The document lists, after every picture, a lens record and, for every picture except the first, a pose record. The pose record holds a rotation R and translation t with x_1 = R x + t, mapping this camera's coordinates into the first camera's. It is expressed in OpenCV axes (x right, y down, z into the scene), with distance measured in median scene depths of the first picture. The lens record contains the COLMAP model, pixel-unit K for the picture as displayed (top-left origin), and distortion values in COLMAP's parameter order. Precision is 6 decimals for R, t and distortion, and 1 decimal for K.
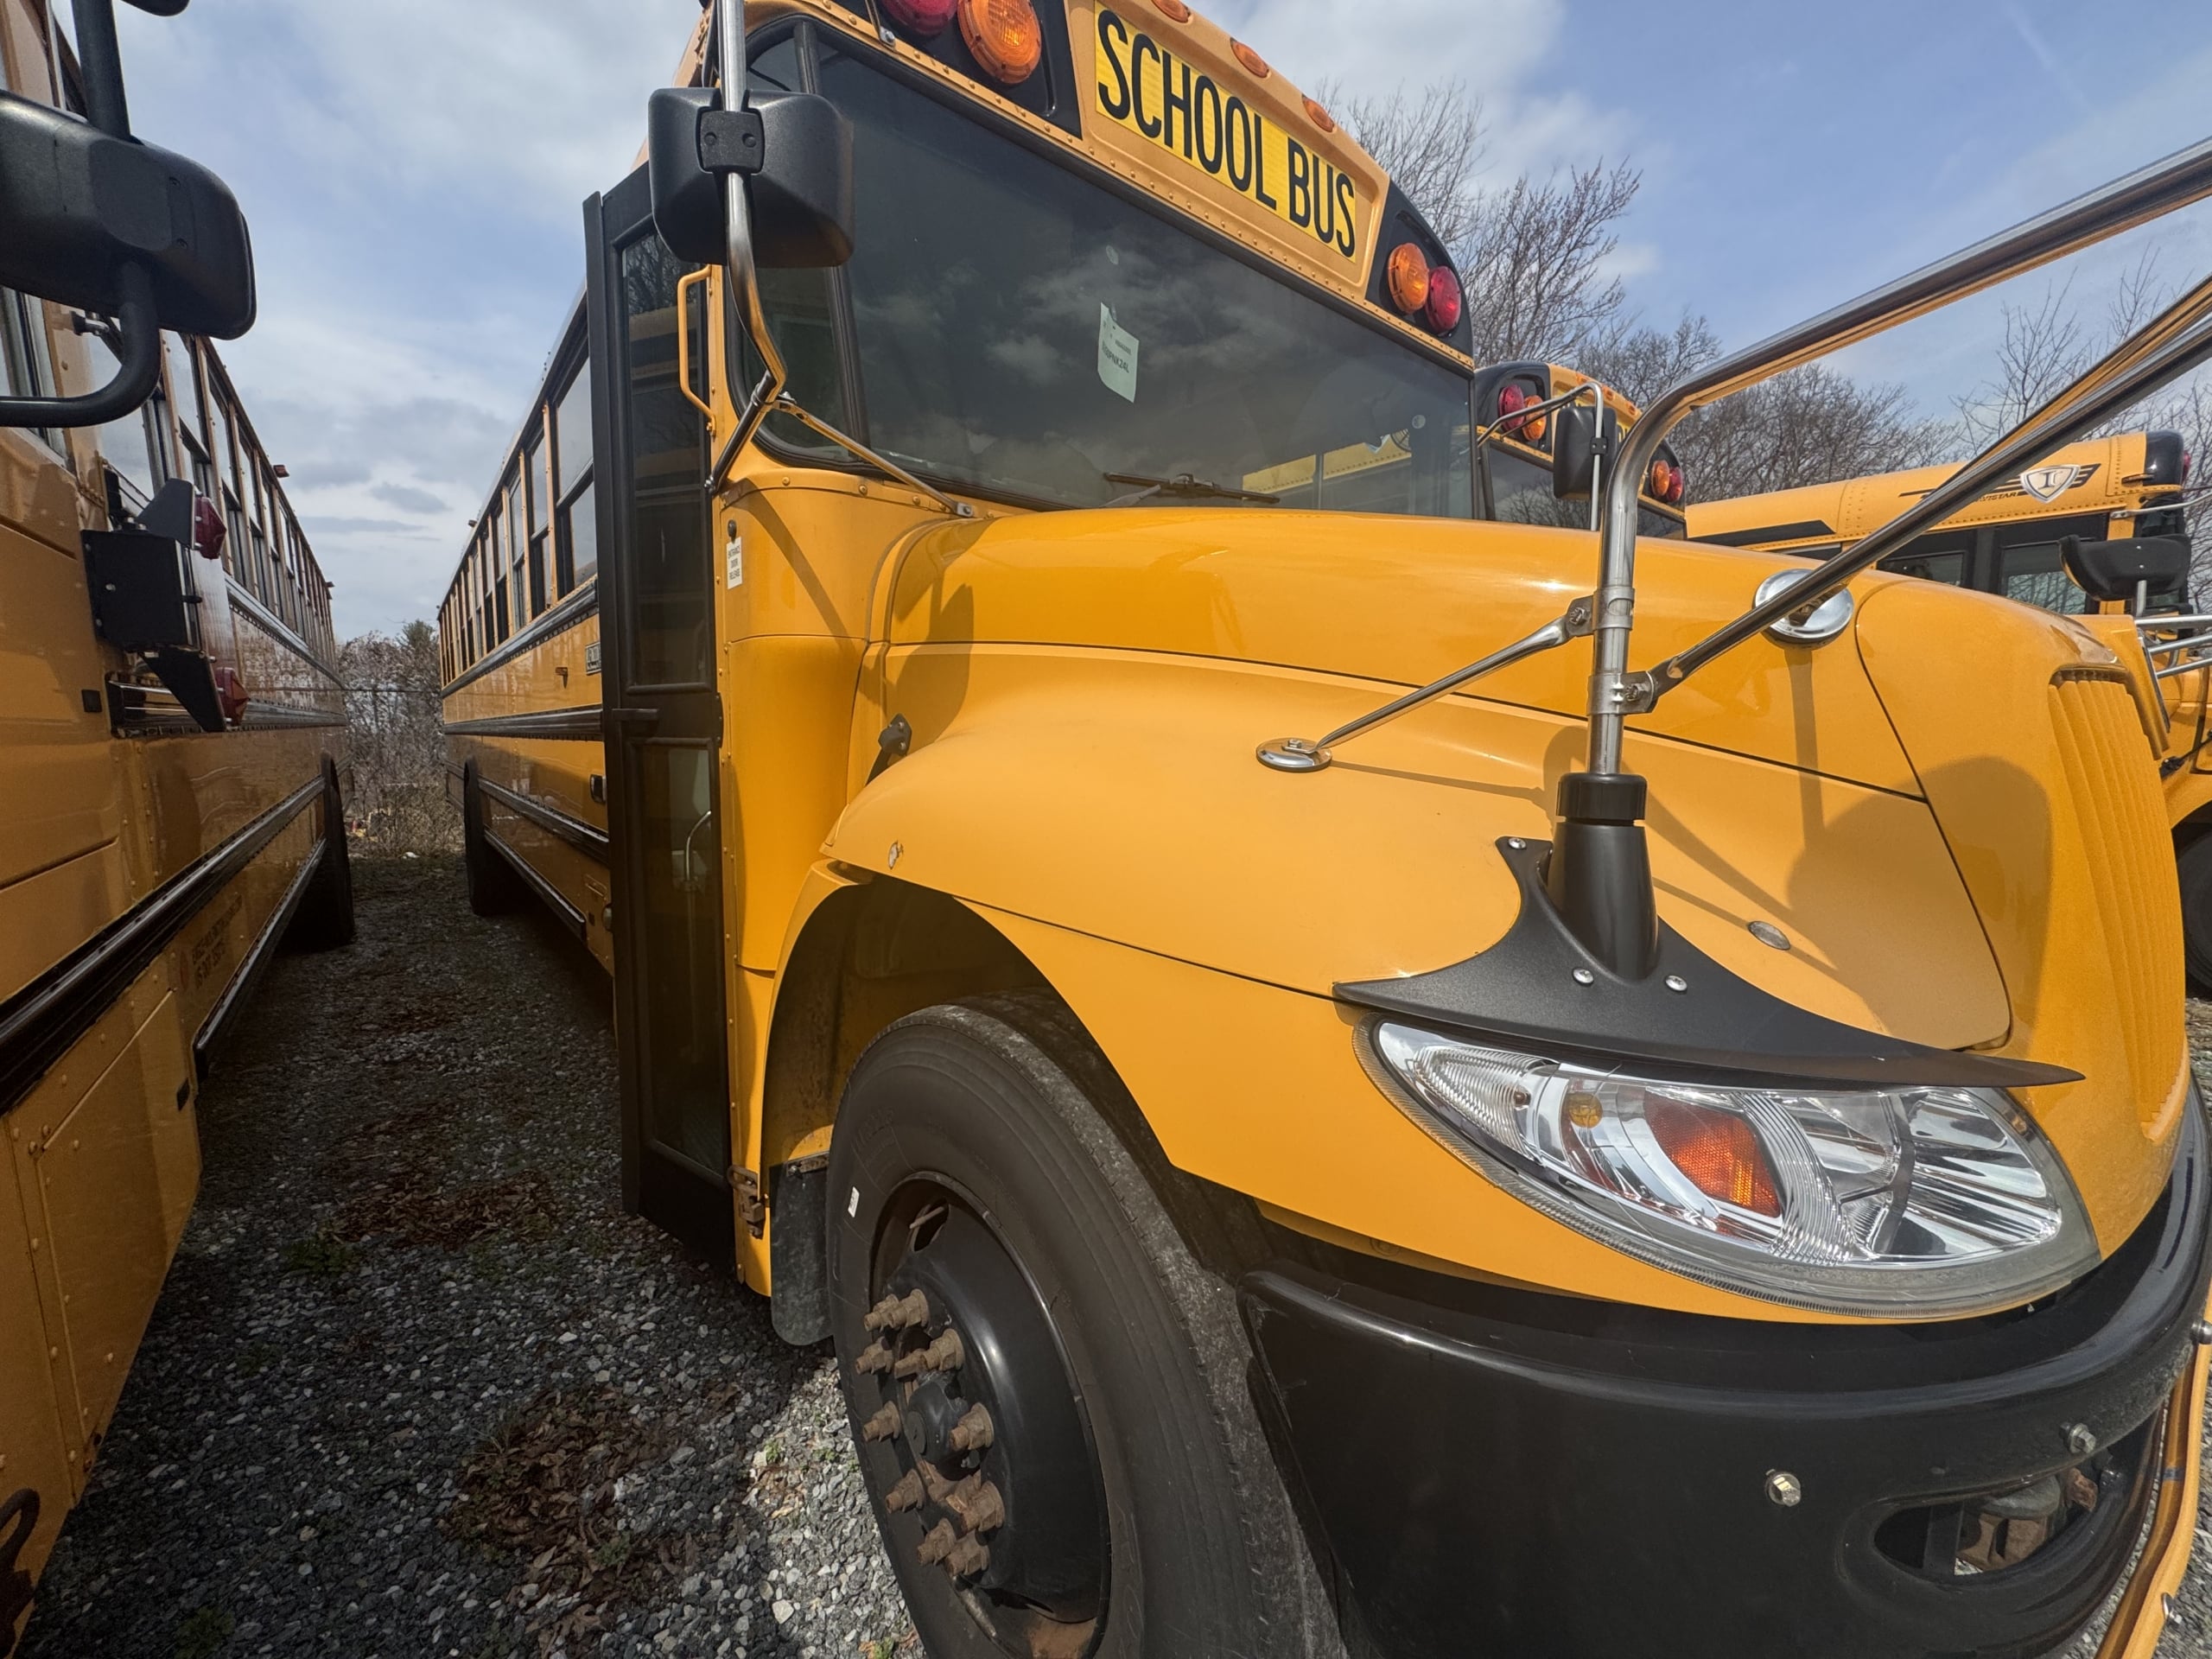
lens RADIAL K [[888.8, 0, 1109.5], [0, 888.8, 821.3], [0, 0, 1]] dist [-0.007845, 0.000179]
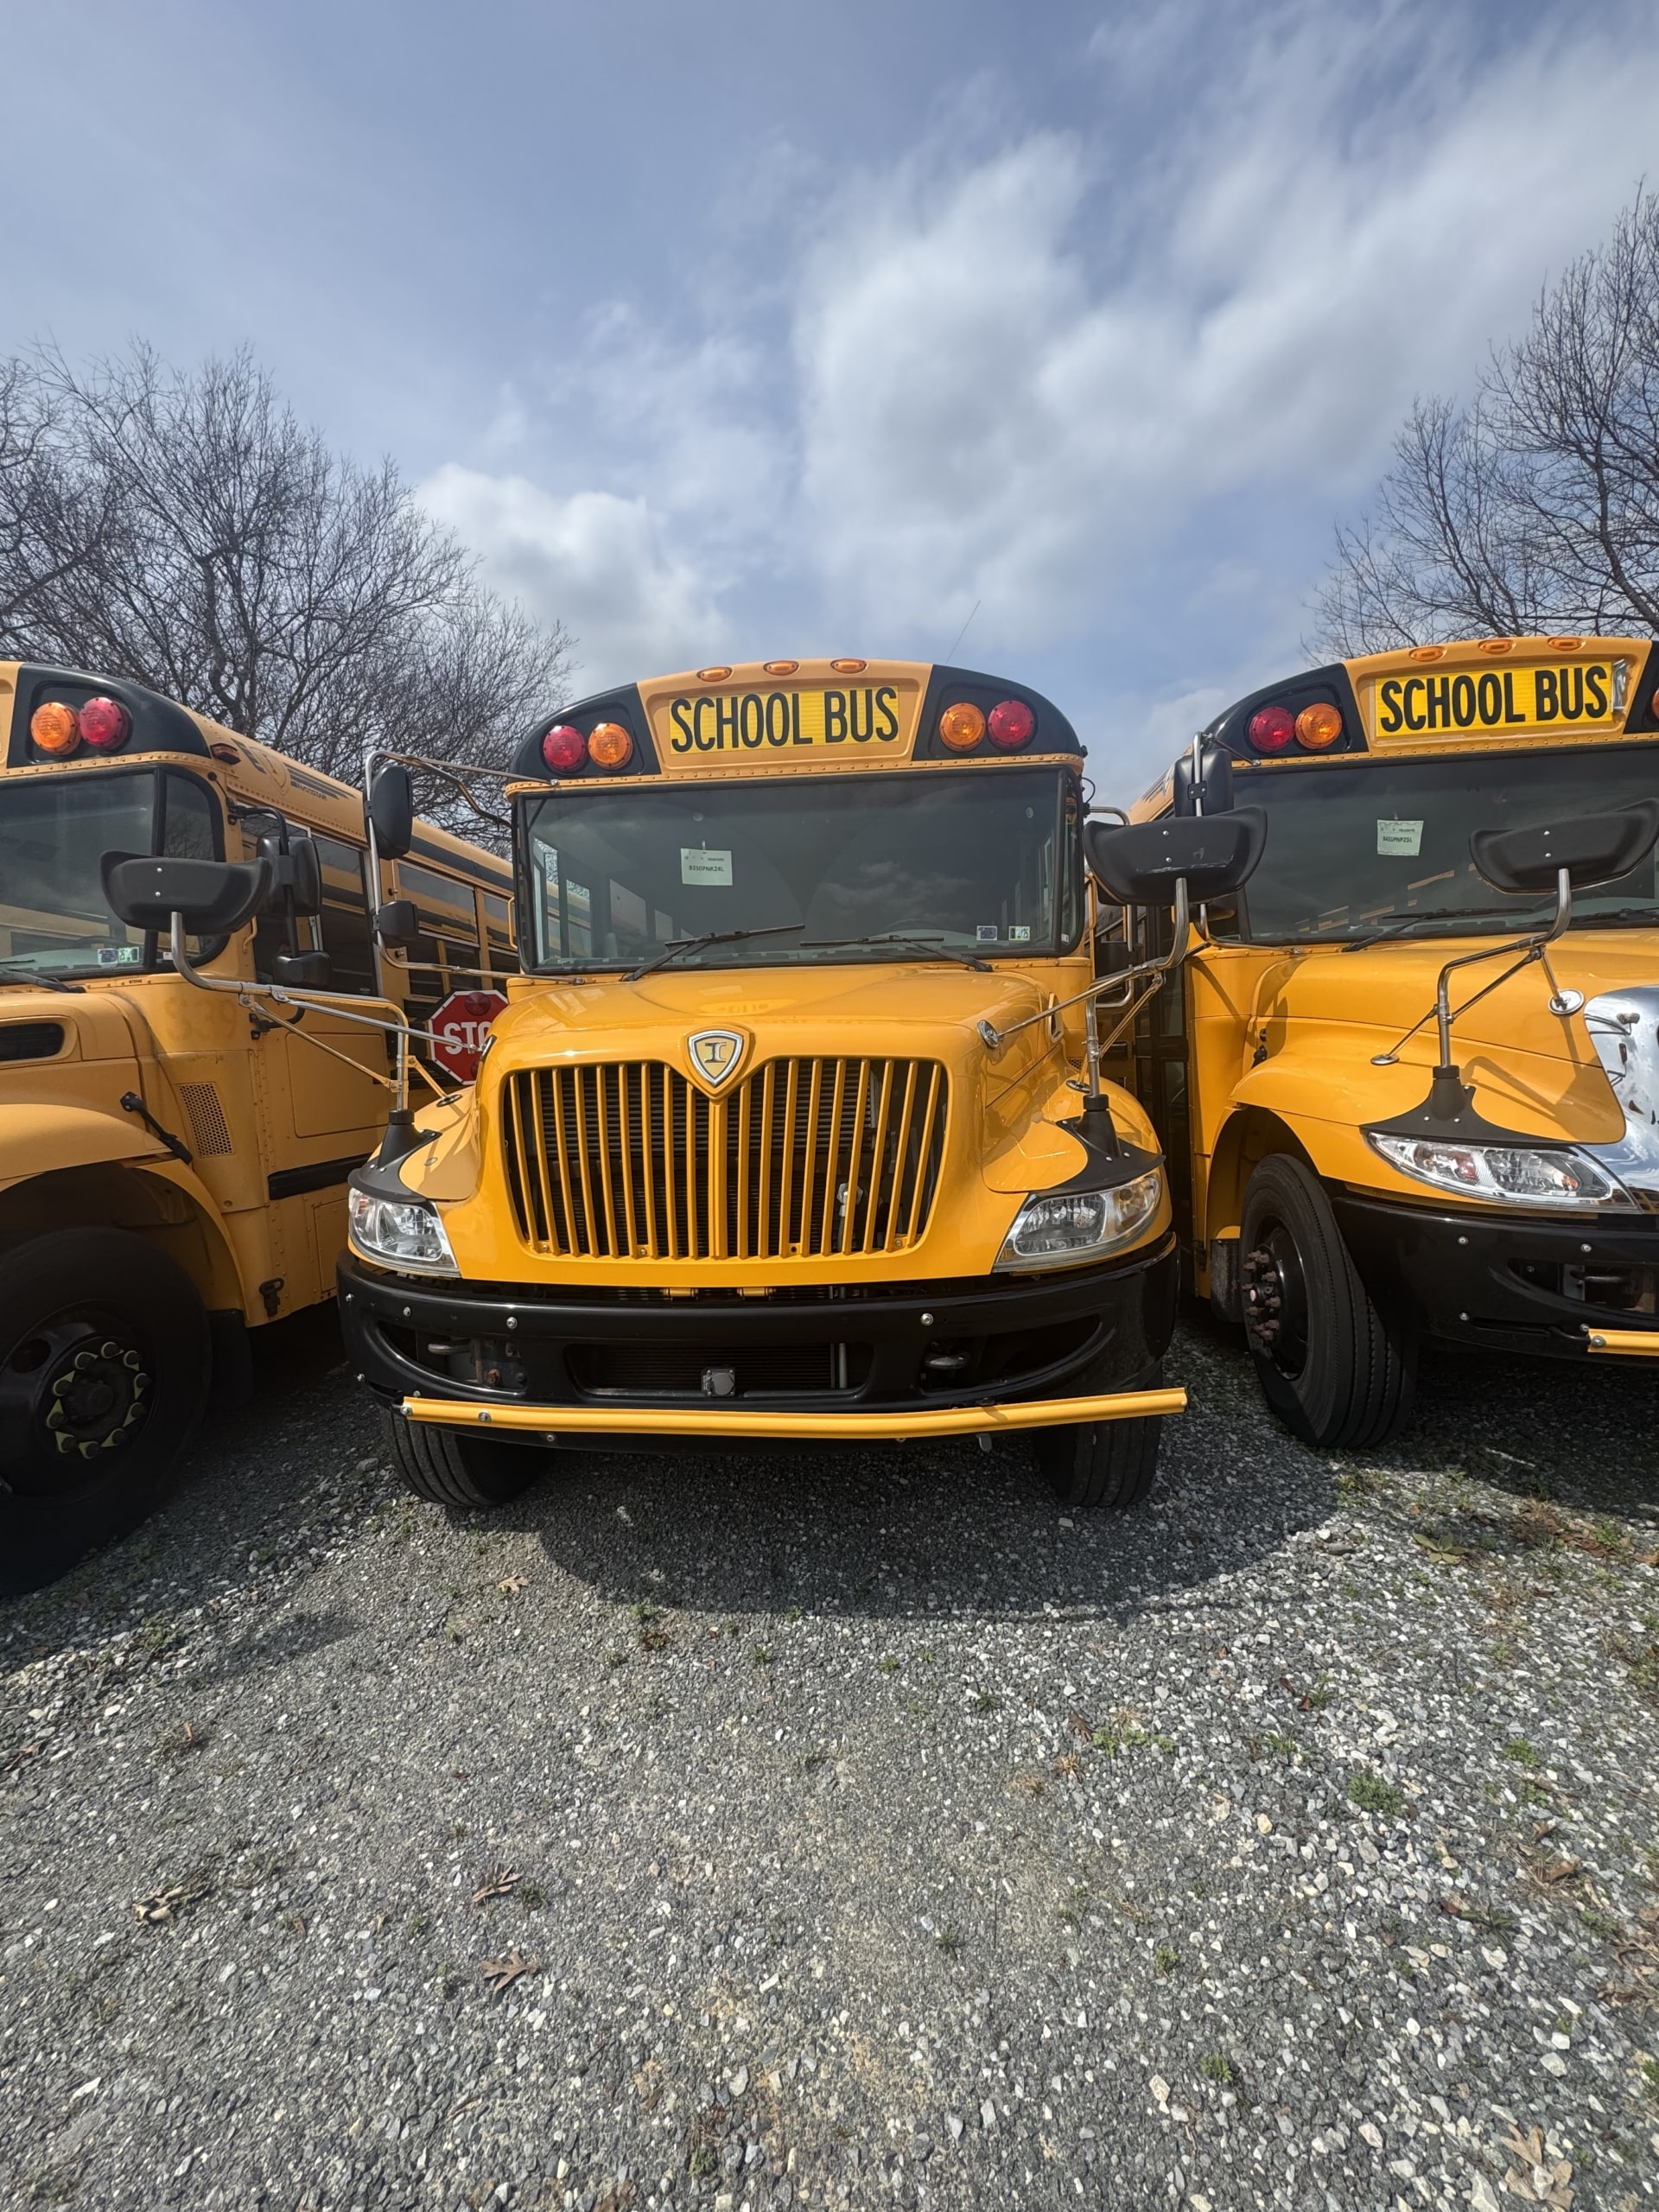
lens RADIAL K [[888.8, 0, 830.5], [0, 888.8, 1123.1], [0, 0, 1]] dist [-0.007845, 0.000179]
pose [[0.718298, 0.011781, -0.695636, 1.500780], [-0.029787, 0.999461, -0.013831, 0.021212], [0.695098, 0.030656, 0.718261, -0.123501]]
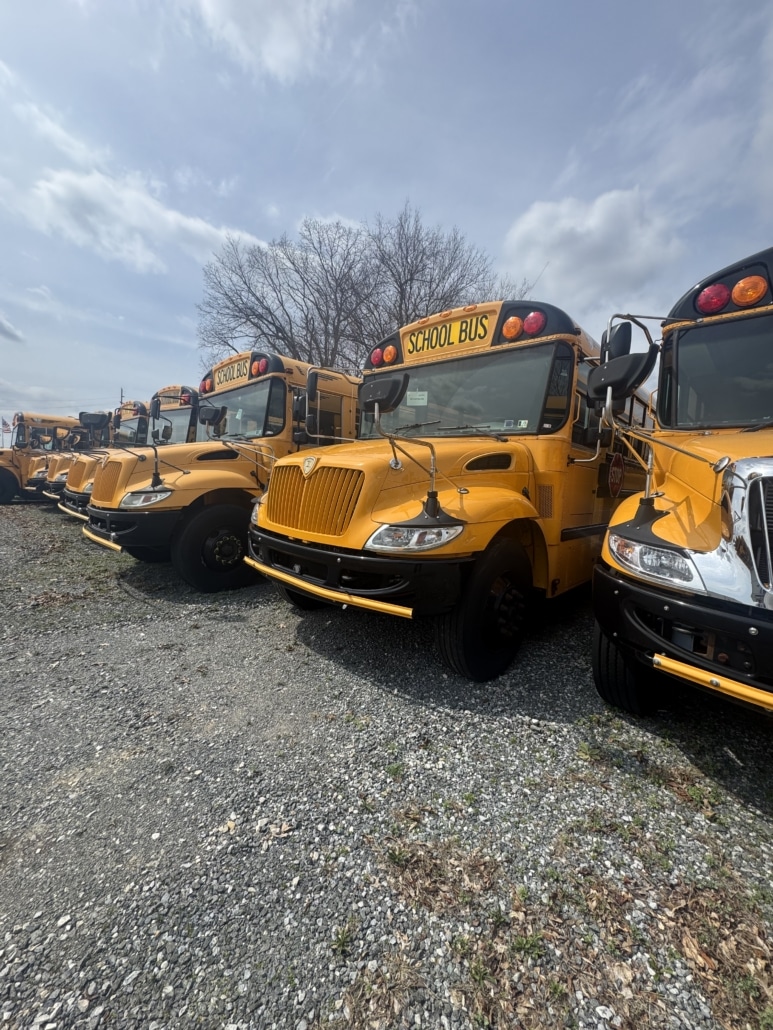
lens RADIAL K [[413.9, 0, 379.7], [0, 413.9, 521.1], [0, 0, 1]] dist [-0.007845, 0.000179]
pose [[0.112872, 0.095259, -0.989033, 2.237108], [-0.153307, 0.985144, 0.077389, -0.027738], [0.981711, 0.142890, 0.125799, 0.638822]]
